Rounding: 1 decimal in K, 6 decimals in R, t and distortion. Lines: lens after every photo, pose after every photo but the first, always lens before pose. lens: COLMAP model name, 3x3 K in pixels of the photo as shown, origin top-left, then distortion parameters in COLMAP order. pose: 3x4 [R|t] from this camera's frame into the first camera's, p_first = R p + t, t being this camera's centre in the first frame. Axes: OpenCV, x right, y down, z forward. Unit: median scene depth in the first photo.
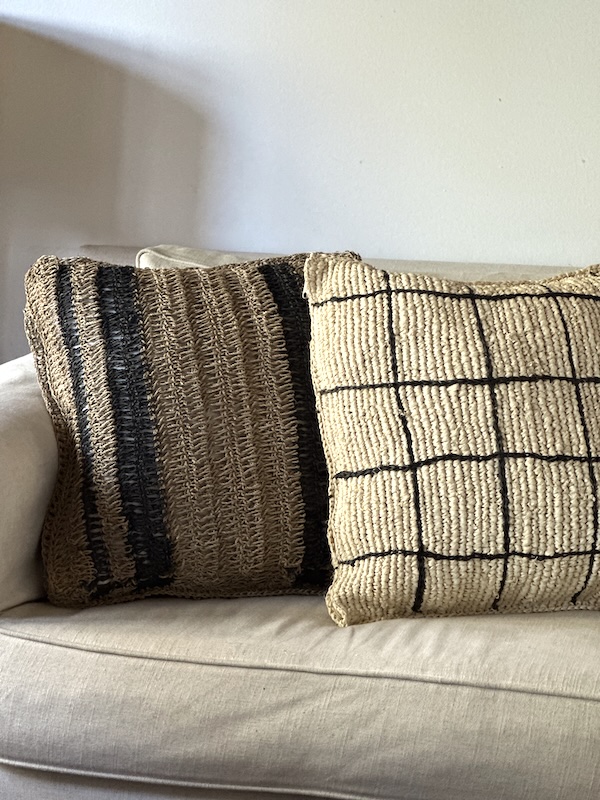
lens RADIAL K [[1802.3, 0, 299.1], [0, 1802.3, 354.0], [0, 0, 1]] dist [0.243923, -0.258904]
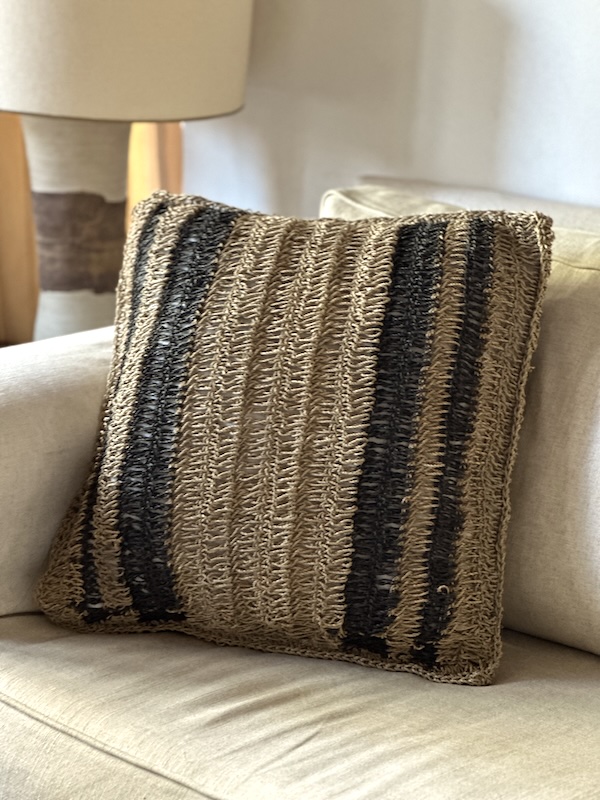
lens RADIAL K [[1787.7, 0, 298.3], [0, 1787.7, 374.2], [0, 0, 1]] dist [-0.113544, 2.407575]
pose [[0.878083, 0.122058, -0.462679, 0.325928], [-0.087288, 0.991554, 0.095920, -0.060564], [0.470479, -0.043839, 0.881322, 0.348999]]
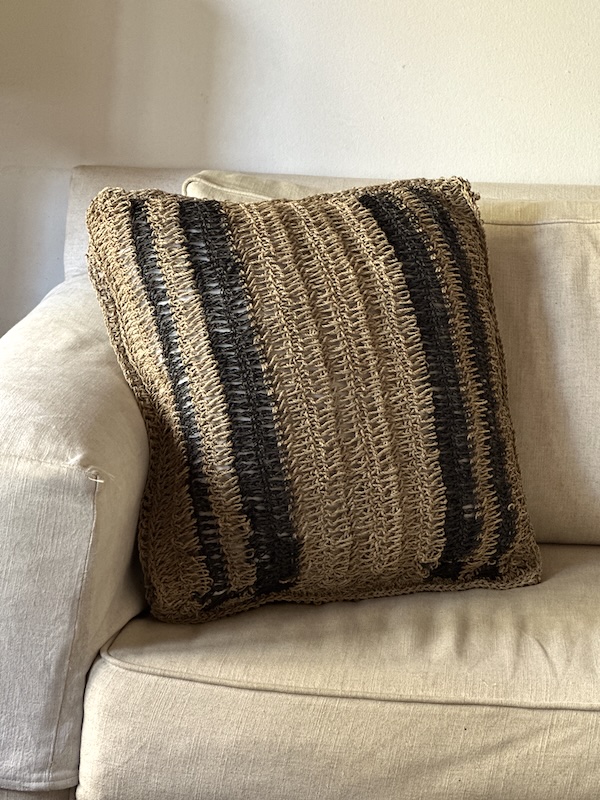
lens RADIAL K [[1801.3, 0, 298.5], [0, 1801.3, 380.7], [0, 0, 1]] dist [-0.280977, 5.933152]
pose [[0.989549, -0.024520, 0.142100, -0.187336], [0.012640, 0.996393, 0.083909, -0.038609], [-0.143645, -0.081236, 0.986289, 0.198763]]
